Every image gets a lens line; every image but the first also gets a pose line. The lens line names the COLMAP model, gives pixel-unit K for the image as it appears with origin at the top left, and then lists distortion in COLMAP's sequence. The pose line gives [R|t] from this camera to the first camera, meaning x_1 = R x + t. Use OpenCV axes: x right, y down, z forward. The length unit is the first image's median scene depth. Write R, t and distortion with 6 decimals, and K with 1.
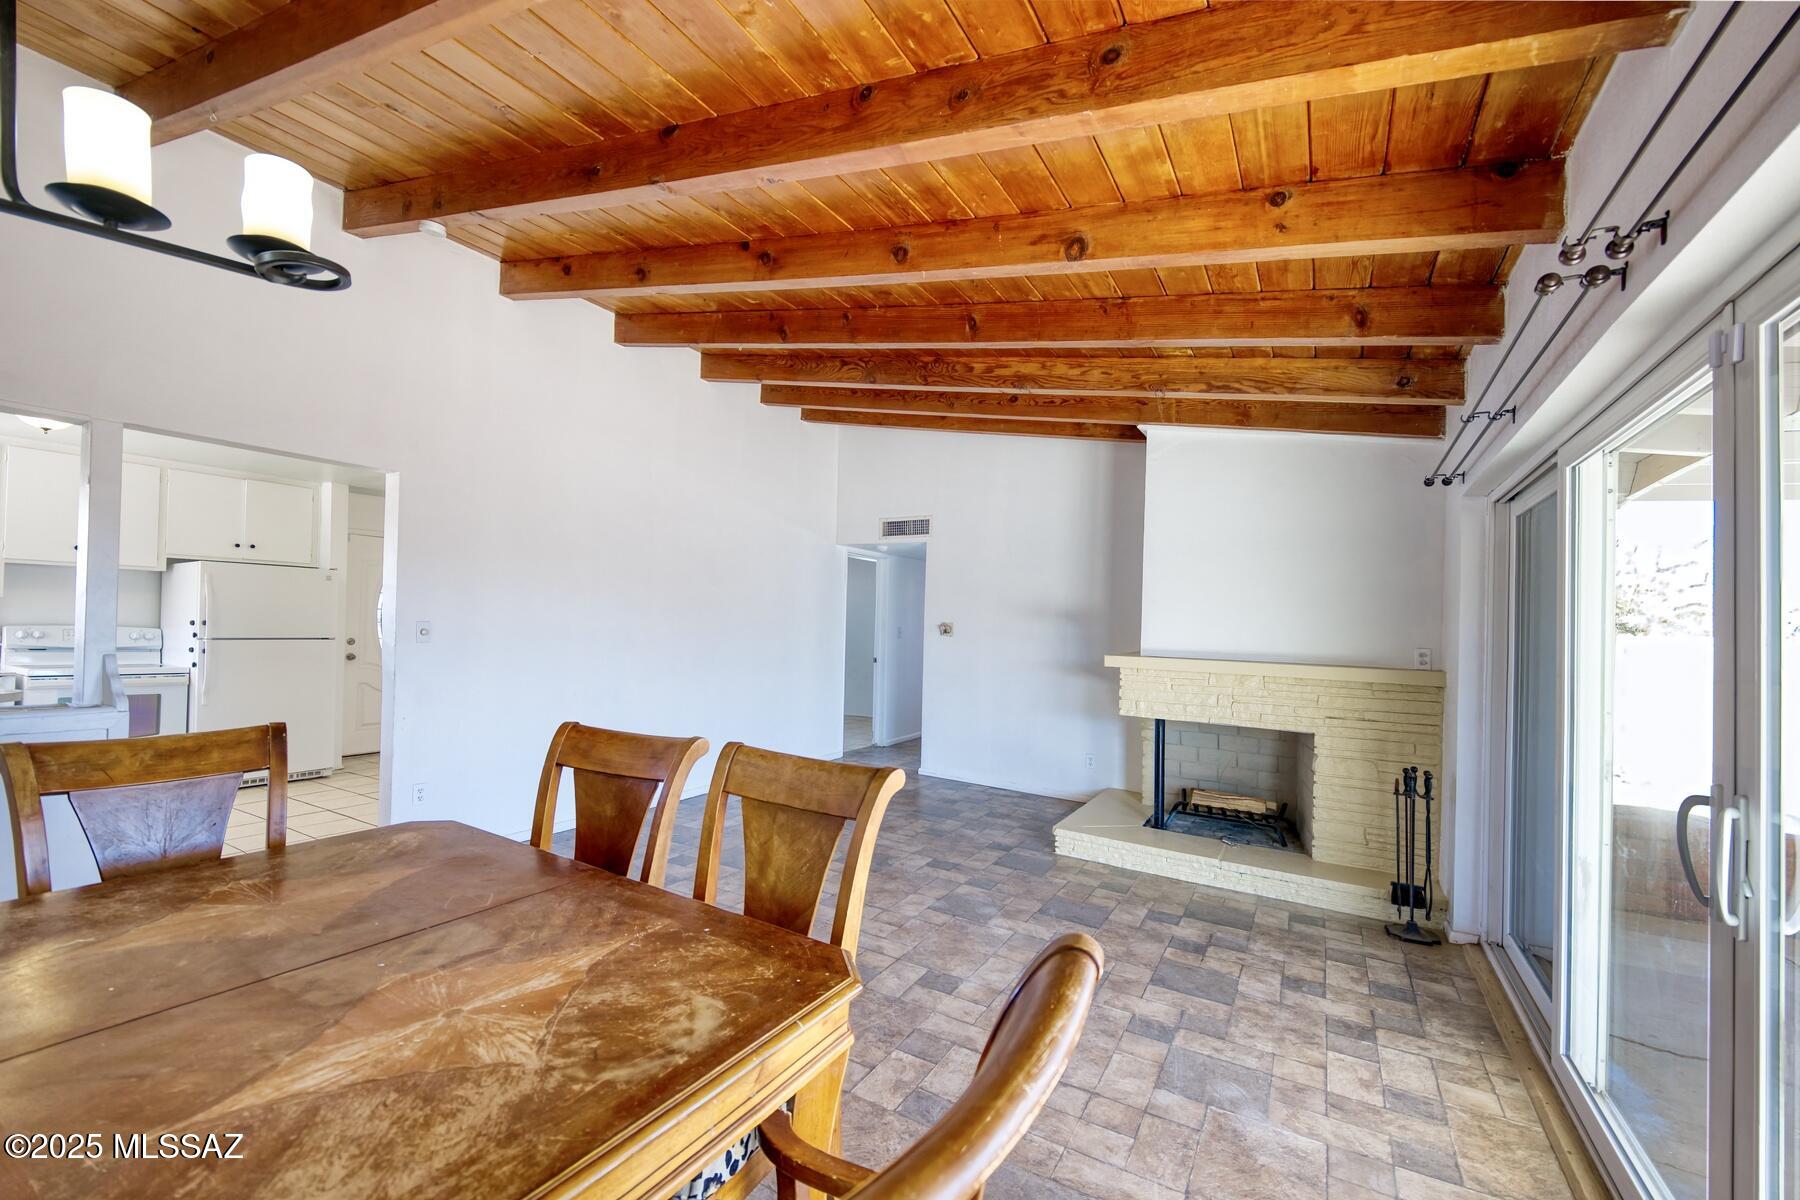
lens RADIAL K [[735.6, 0, 899.9], [0, 735.6, 629.5], [0, 0, 1]] dist [-0.000842, -0.000362]
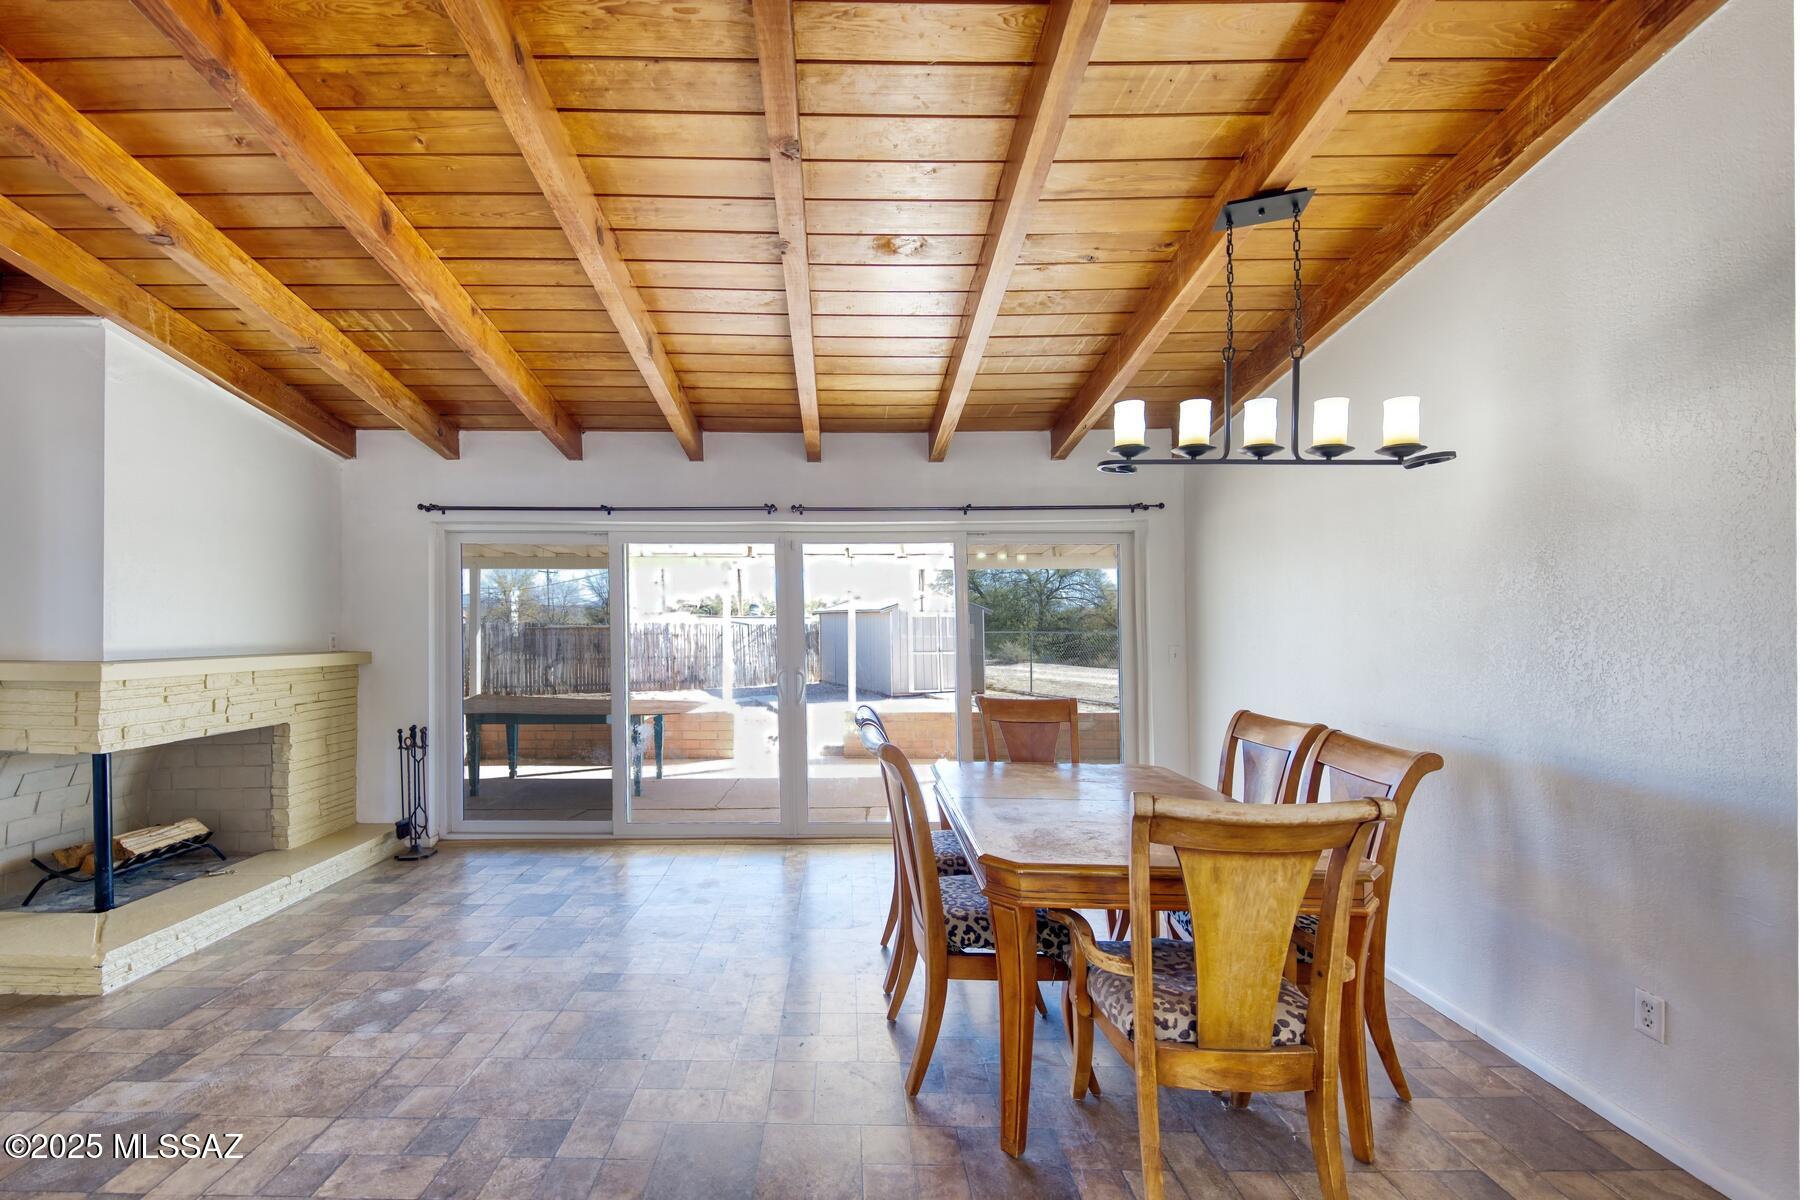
lens RADIAL K [[726.4, 0, 874.9], [0, 726.4, 606.6], [0, 0, 1]] dist [-0.001505, -0.000302]
pose [[-0.532450, -0.011833, 0.846379, -0.700668], [-0.017540, 0.999842, 0.002944, -0.033881], [-0.846280, -0.013278, -0.532573, 0.866946]]
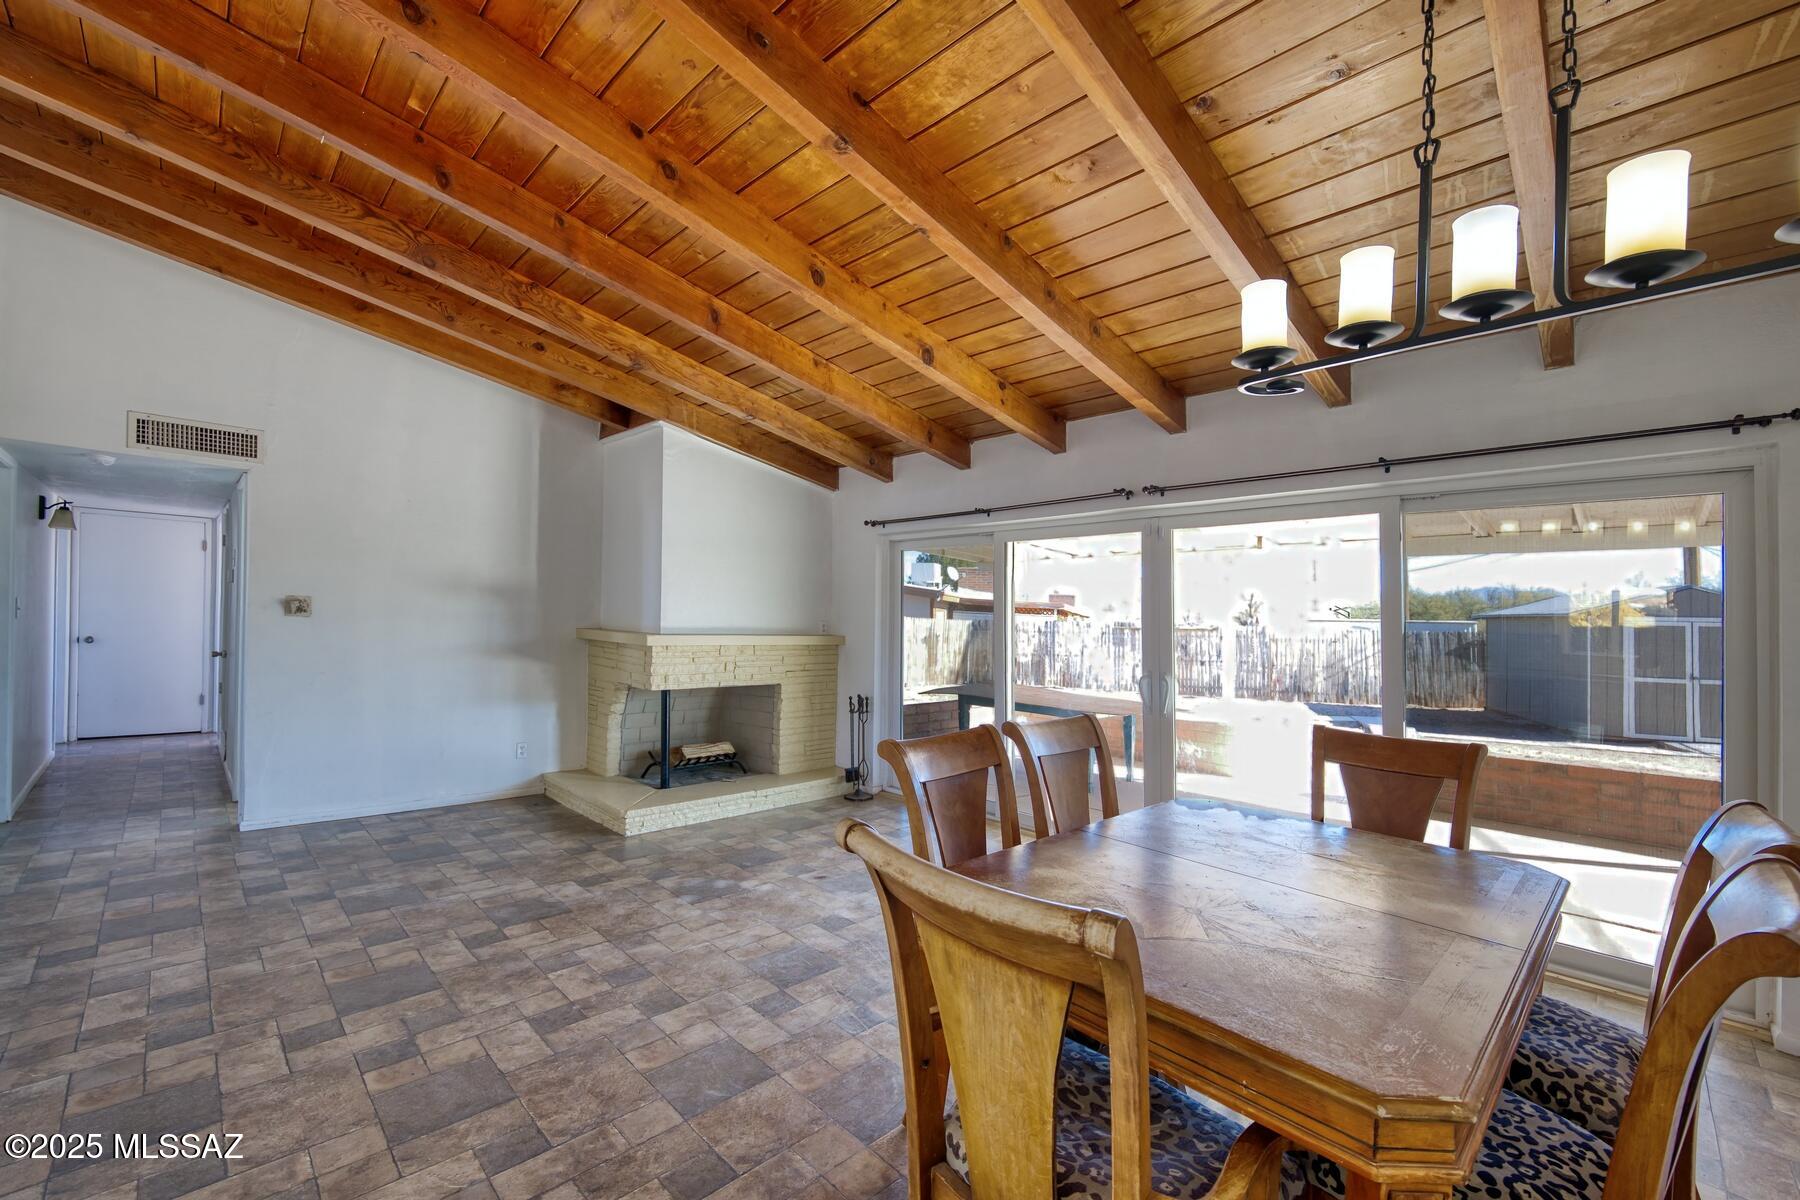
lens RADIAL K [[729.2, 0, 941.0], [0, 729.2, 606.6], [0, 0, 1]] dist [0.002901, -0.000162]
pose [[0.198492, -0.009002, 0.980061, -0.741235], [-0.017312, 0.999770, 0.012689, -0.029045], [-0.979950, -0.019486, 0.198290, 0.436344]]
